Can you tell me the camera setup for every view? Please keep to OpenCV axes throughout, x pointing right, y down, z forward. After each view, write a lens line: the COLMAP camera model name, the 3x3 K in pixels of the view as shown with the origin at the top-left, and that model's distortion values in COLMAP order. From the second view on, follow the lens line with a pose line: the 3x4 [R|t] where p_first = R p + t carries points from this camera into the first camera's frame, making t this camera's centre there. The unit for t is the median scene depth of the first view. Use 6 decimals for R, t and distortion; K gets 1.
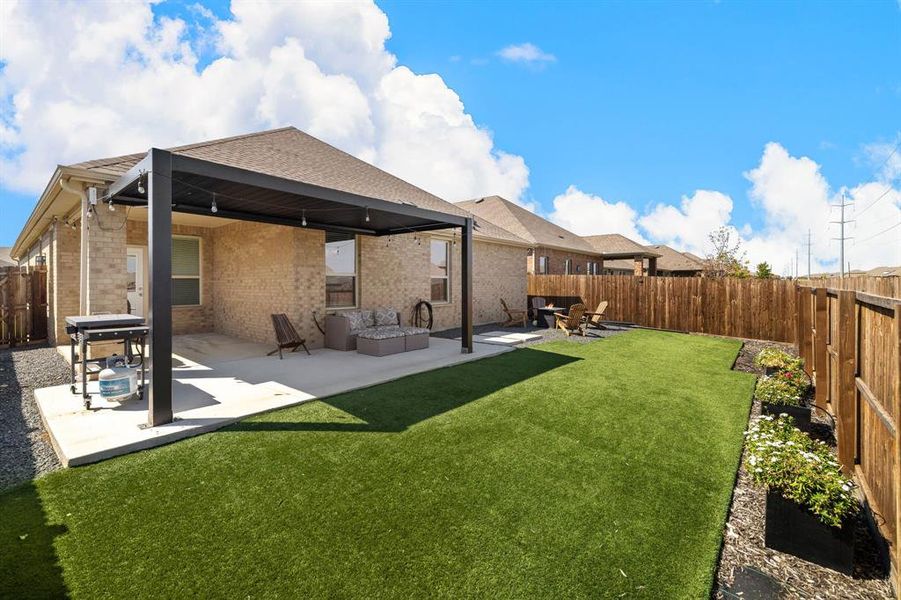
lens RADIAL K [[385.8, 0, 448.2], [0, 385.8, 292.4], [0, 0, 1]] dist [0.001564, 0.000417]
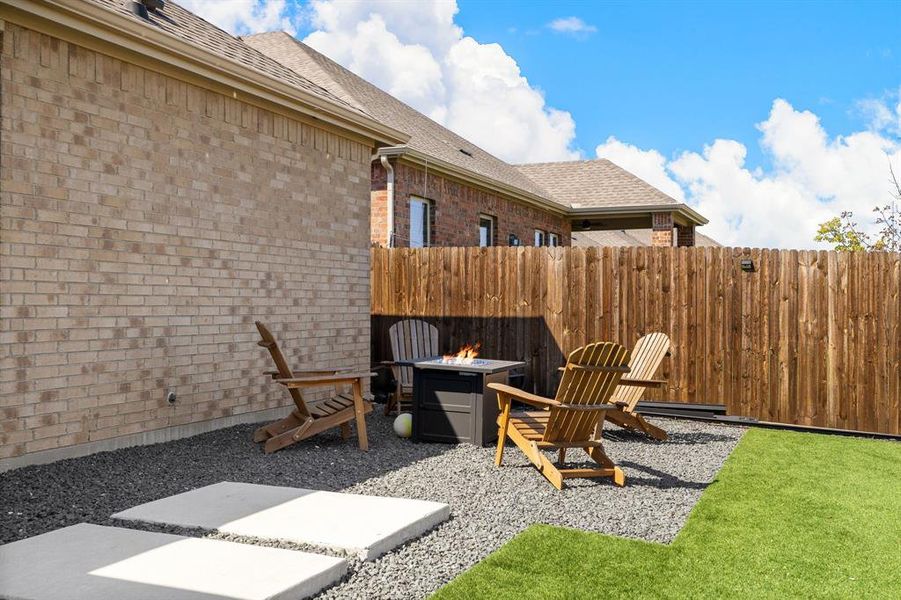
lens RADIAL K [[856.6, 0, 450.5], [0, 856.6, 300.0], [0, 0, 1]] dist [0.006225, 0.005929]
pose [[0.955629, 0.006181, 0.294507, 0.110222], [0.001930, 0.999627, -0.027240, 0.018736], [-0.294566, 0.026599, 0.955261, 0.555636]]
